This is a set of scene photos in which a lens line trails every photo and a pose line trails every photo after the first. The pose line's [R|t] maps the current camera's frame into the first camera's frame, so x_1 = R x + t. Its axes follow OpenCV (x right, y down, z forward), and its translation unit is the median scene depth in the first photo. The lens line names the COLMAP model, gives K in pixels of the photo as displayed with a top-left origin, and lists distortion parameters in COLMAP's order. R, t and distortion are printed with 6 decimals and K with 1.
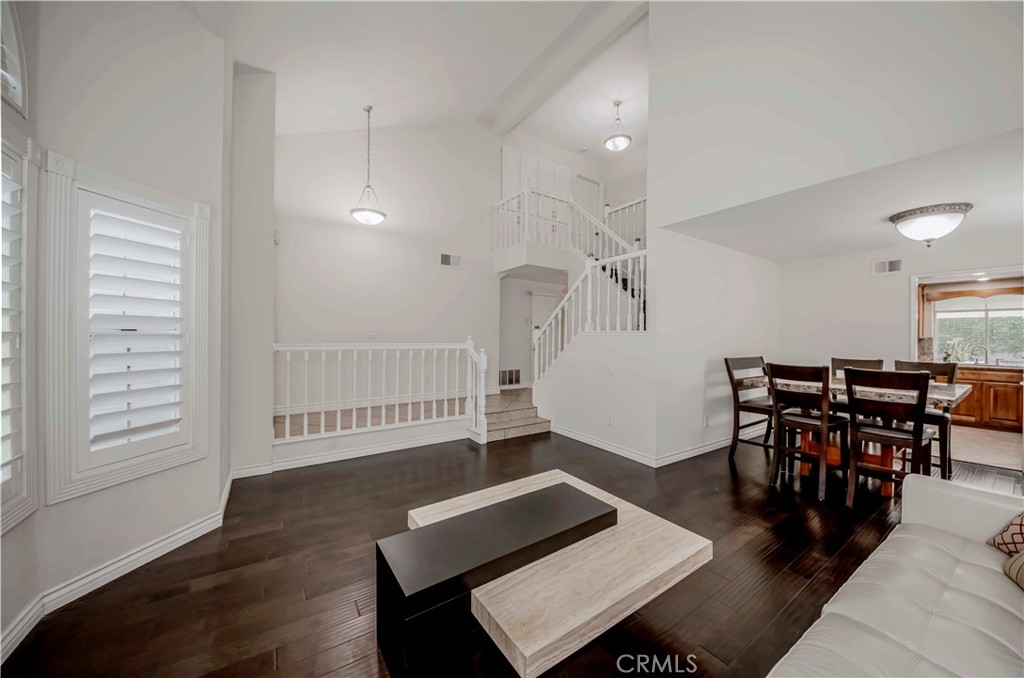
lens RADIAL K [[353.6, 0, 513.4], [0, 353.6, 337.7], [0, 0, 1]] dist [-0.000327, -0.000015]
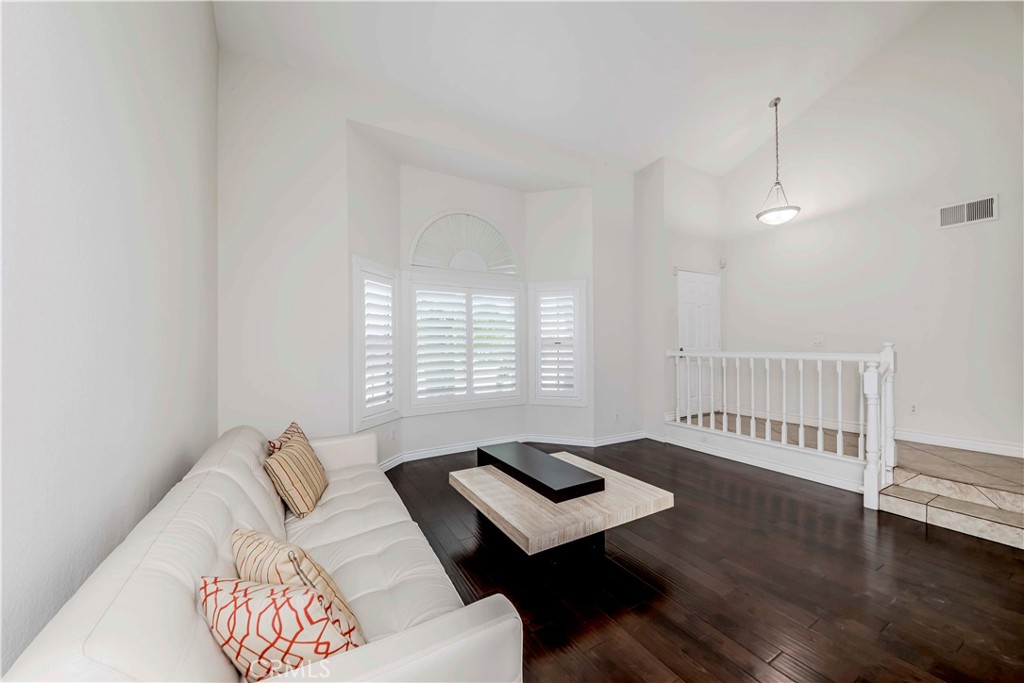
lens RADIAL K [[376.1, 0, 514.2], [0, 376.1, 342.6], [0, 0, 1]] dist [-0.021655, -0.002236]
pose [[-0.090363, -0.014326, -0.995806, 0.748980], [0.000954, 0.999895, -0.014472, 0.004803], [0.995908, -0.002258, -0.090340, 0.475016]]
